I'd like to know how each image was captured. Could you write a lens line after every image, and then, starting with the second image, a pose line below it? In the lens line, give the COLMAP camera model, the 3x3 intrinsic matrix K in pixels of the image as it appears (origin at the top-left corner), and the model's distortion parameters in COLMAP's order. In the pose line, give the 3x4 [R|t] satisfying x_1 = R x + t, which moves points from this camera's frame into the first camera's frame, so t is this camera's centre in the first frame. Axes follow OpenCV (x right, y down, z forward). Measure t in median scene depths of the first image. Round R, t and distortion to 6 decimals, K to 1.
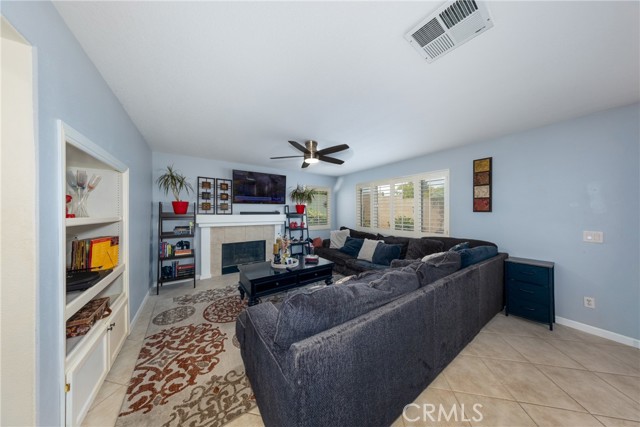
lens RADIAL K [[186.1, 0, 320.2], [0, 186.1, 211.6], [0, 0, 1]] dist [-0.006717, 0.000232]
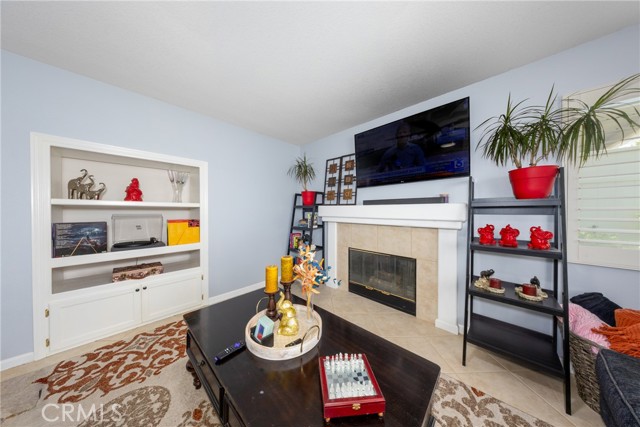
lens RADIAL K [[186.1, 0, 319.5], [0, 186.1, 212.6], [0, 0, 1]] dist [-0.006717, 0.000232]
pose [[0.209250, 0.006243, -0.977842, 0.137968], [-0.002320, 0.999980, 0.005888, 0.038827], [0.977859, 0.001036, 0.209260, 0.765391]]
